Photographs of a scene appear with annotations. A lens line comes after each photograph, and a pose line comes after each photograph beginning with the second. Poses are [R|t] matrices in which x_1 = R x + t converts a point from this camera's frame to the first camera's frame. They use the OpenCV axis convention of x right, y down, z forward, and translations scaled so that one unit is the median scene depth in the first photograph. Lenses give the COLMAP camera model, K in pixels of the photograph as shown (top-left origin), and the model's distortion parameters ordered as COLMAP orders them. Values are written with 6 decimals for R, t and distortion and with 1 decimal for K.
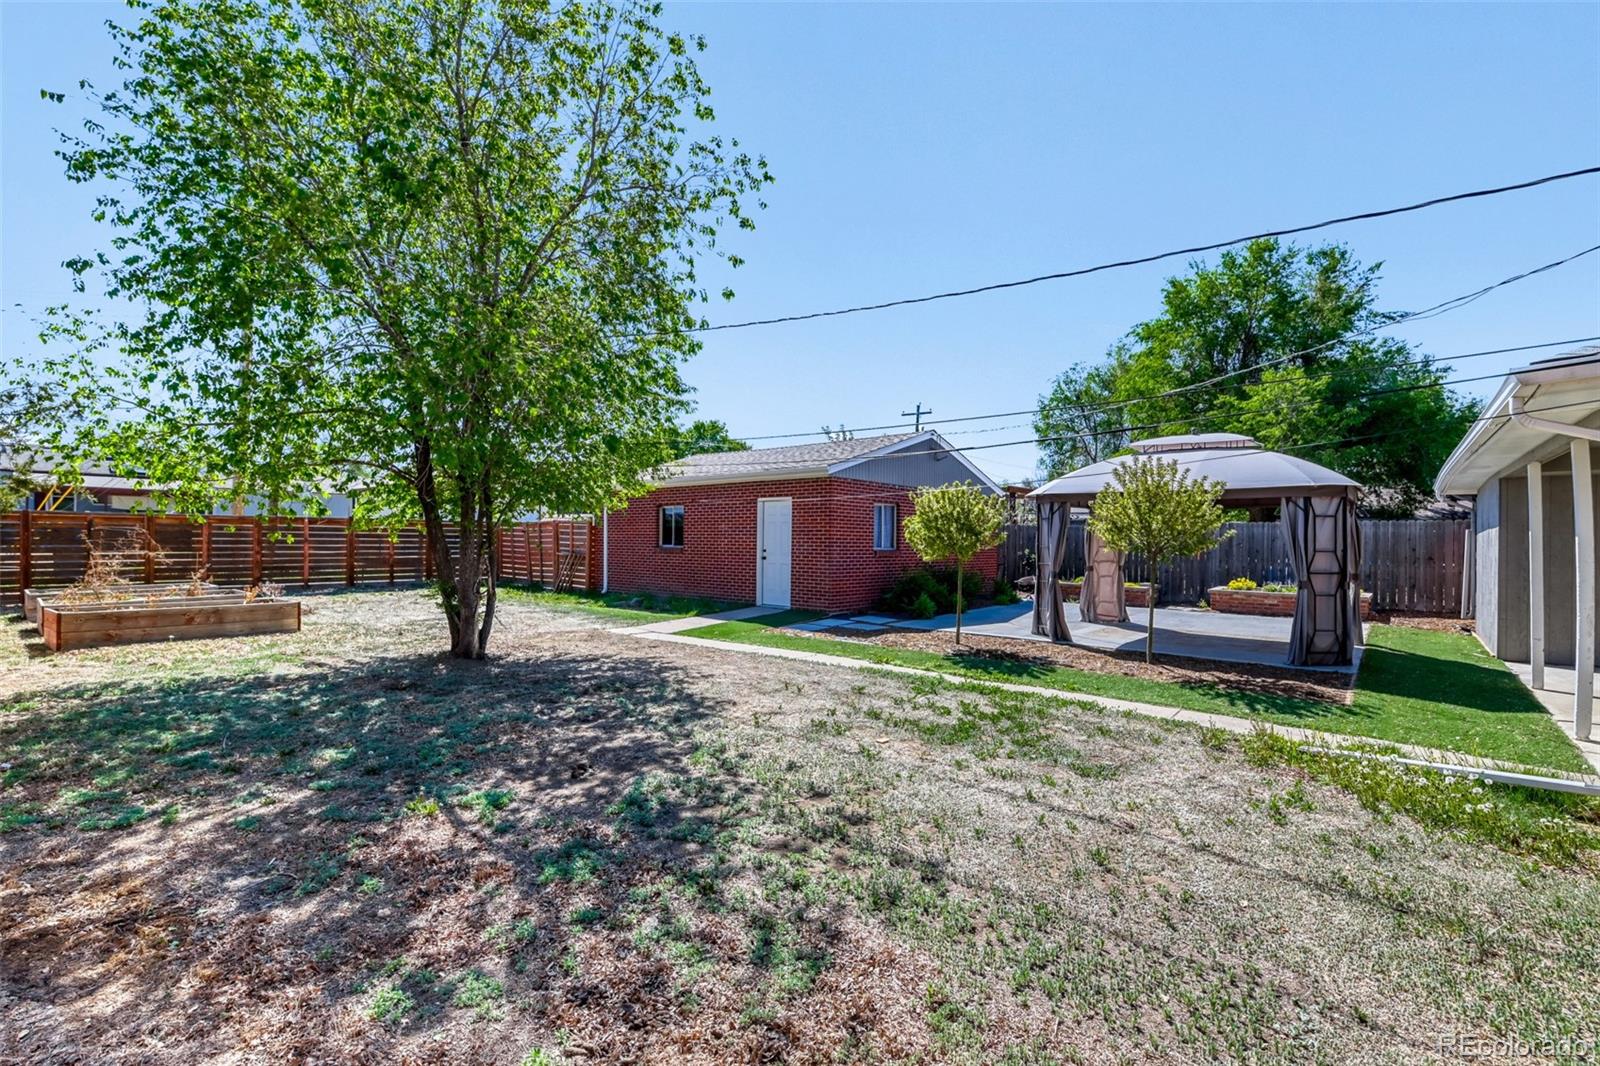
lens RADIAL K [[692.0, 0, 804.9], [0, 692.0, 536.9], [0, 0, 1]] dist [-0.010315, -0.002803]
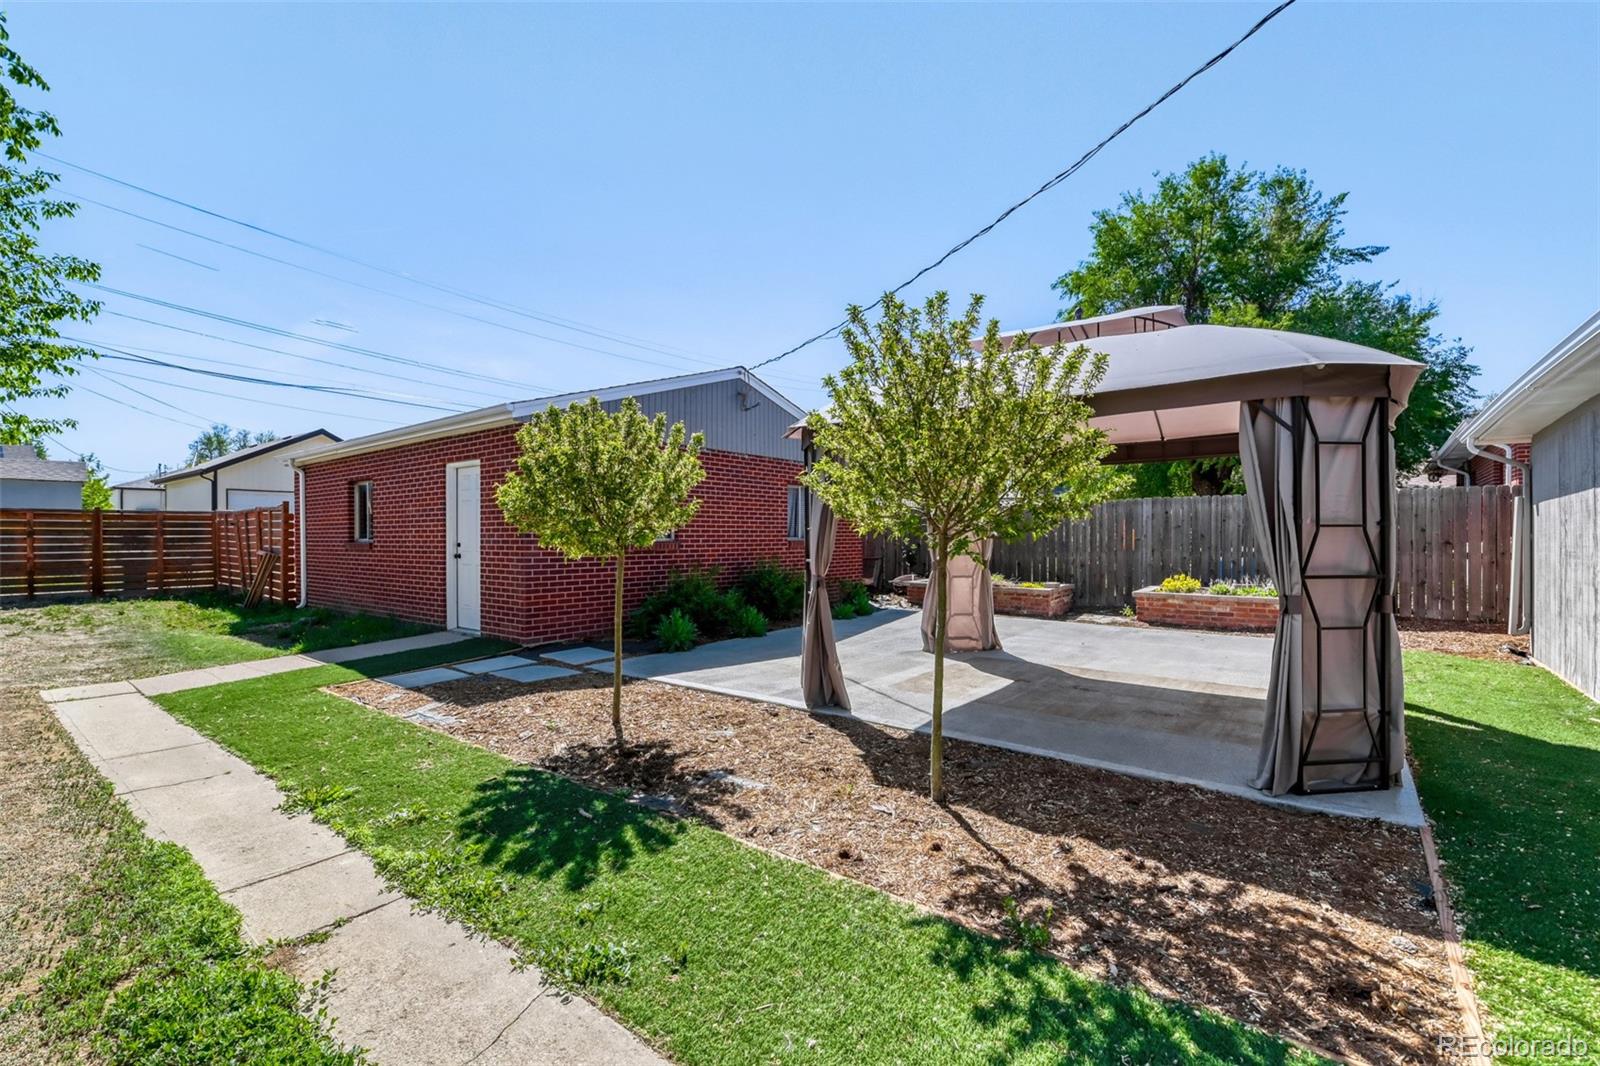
lens RADIAL K [[692.0, 0, 794.6], [0, 692.0, 535.5], [0, 0, 1]] dist [-0.010315, -0.002803]
pose [[0.999124, -0.013324, 0.039666, 0.133783], [0.013130, 0.999901, 0.005149, 0.006944], [-0.039731, -0.004623, 0.999200, 0.196213]]
